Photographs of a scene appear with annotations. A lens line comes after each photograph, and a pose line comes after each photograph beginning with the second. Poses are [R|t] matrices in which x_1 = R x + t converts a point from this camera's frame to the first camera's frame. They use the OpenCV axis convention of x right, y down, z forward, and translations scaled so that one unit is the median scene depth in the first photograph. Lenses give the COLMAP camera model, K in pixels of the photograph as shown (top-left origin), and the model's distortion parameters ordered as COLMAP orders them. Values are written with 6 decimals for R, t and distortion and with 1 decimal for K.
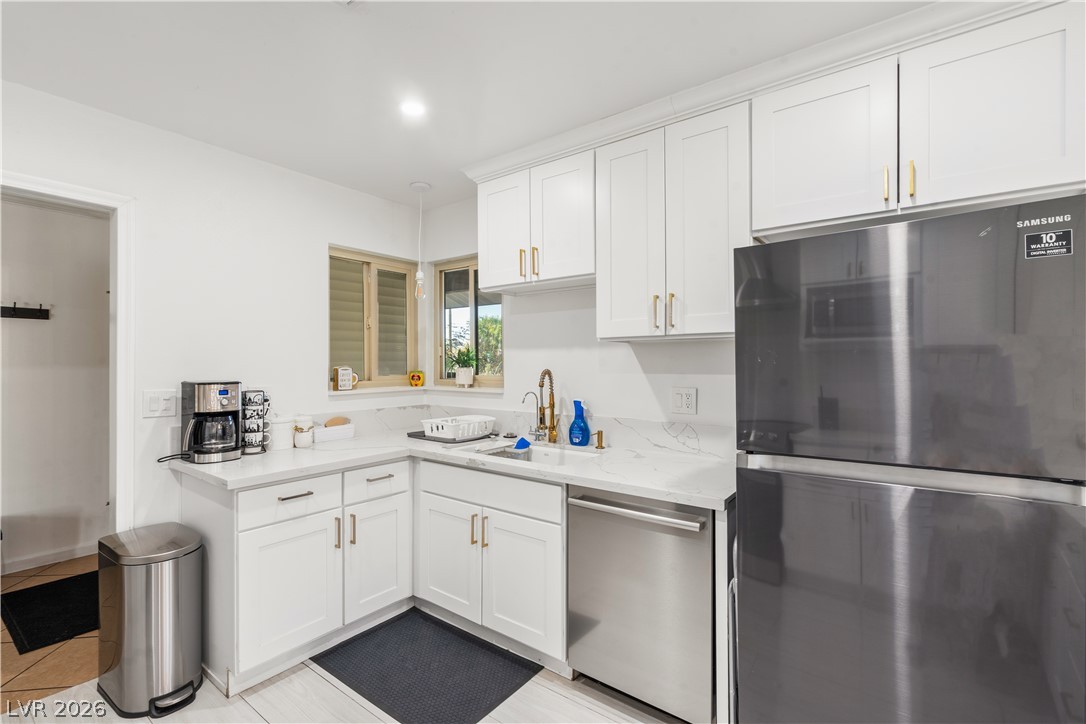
lens RADIAL K [[491.8, 0, 540.3], [0, 491.8, 360.1], [0, 0, 1]] dist [-0.004279, 0.000971]
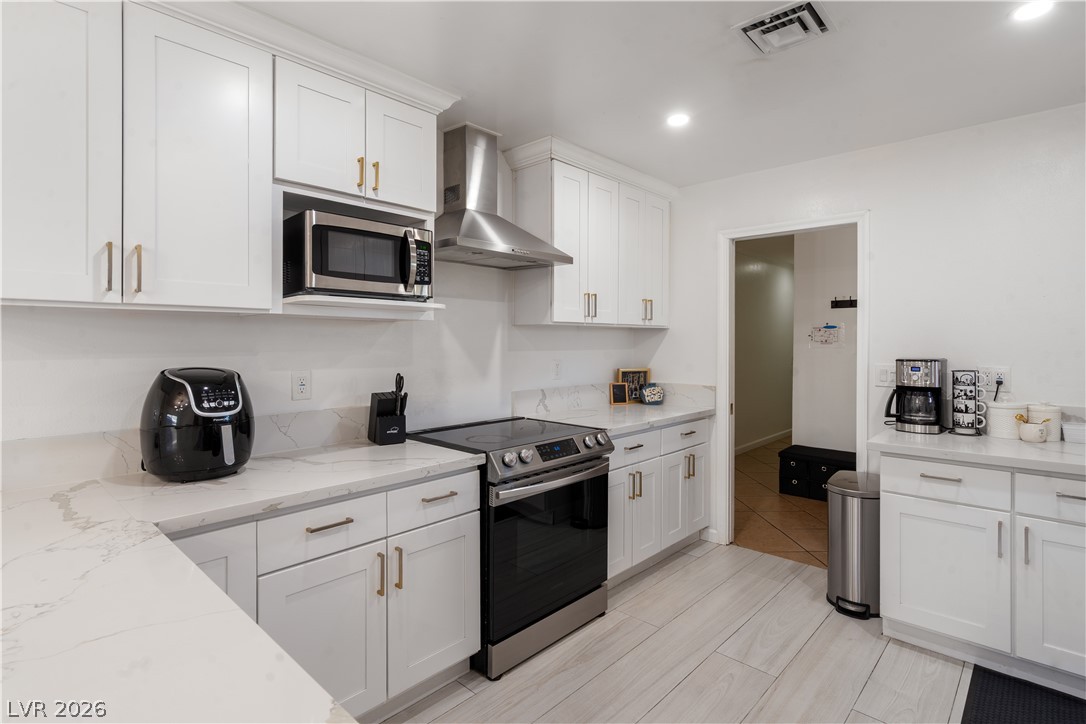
lens RADIAL K [[537.6, 0, 542.7], [0, 537.6, 340.6], [0, 0, 1]] dist [0.001671, 0.000402]
pose [[-0.102596, 0.000653, -0.994723, 0.549538], [0.008424, 0.999964, -0.000213, -0.002765], [0.994687, -0.008402, -0.102598, 0.273264]]
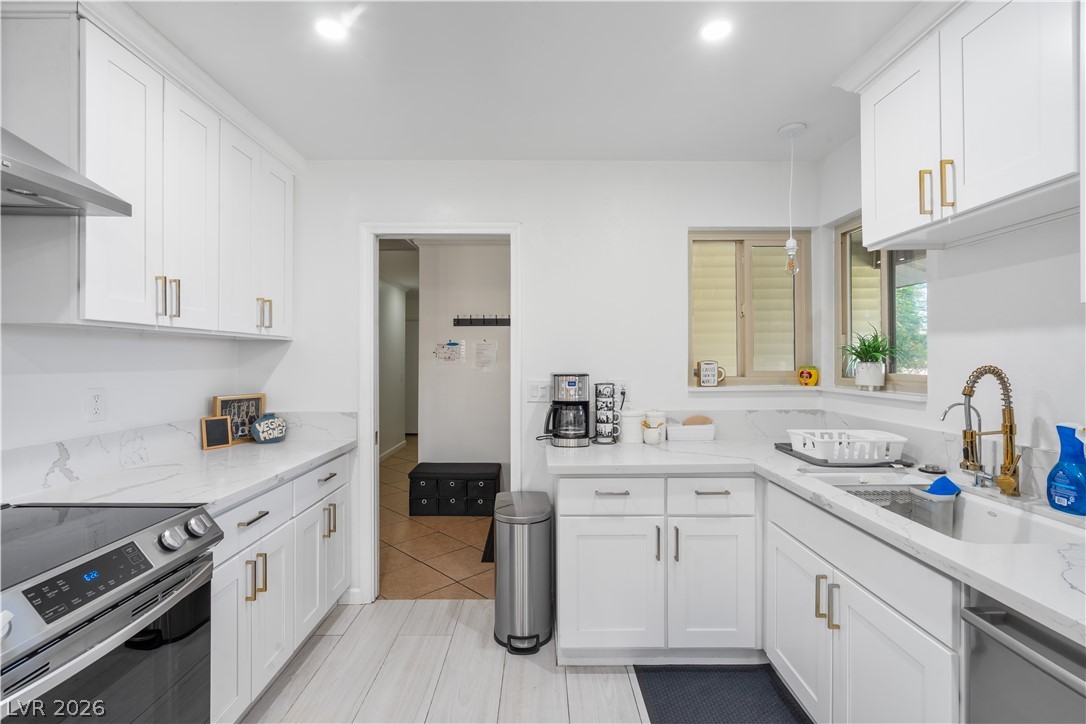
lens RADIAL K [[491.8, 0, 540.3], [0, 491.8, 360.1], [0, 0, 1]] dist [-0.004279, 0.000971]
pose [[0.607297, 0.001962, -0.794472, 0.160038], [0.007432, 0.999939, 0.008151, 0.003389], [0.794440, -0.010855, 0.607246, 0.251382]]
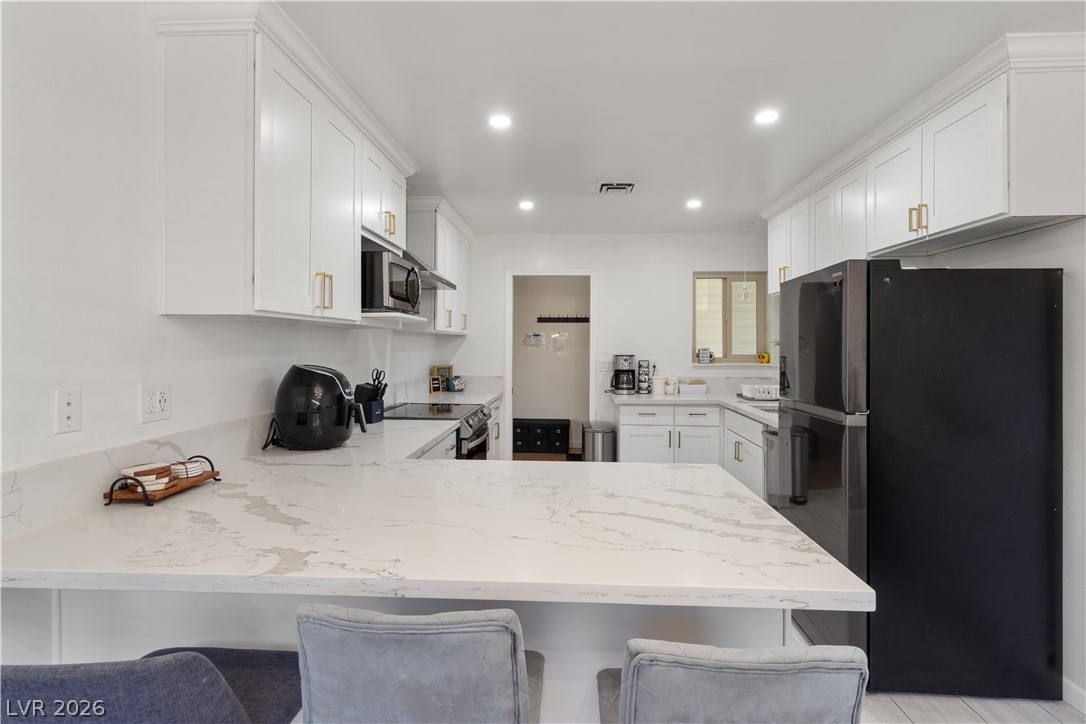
lens RADIAL K [[537.6, 0, 542.7], [0, 537.6, 340.6], [0, 0, 1]] dist [0.001671, 0.000402]
pose [[0.560864, -0.001963, -0.827906, 0.887127], [0.001423, 0.999998, -0.001407, -0.010887], [0.827907, -0.000389, 0.560865, -0.467240]]
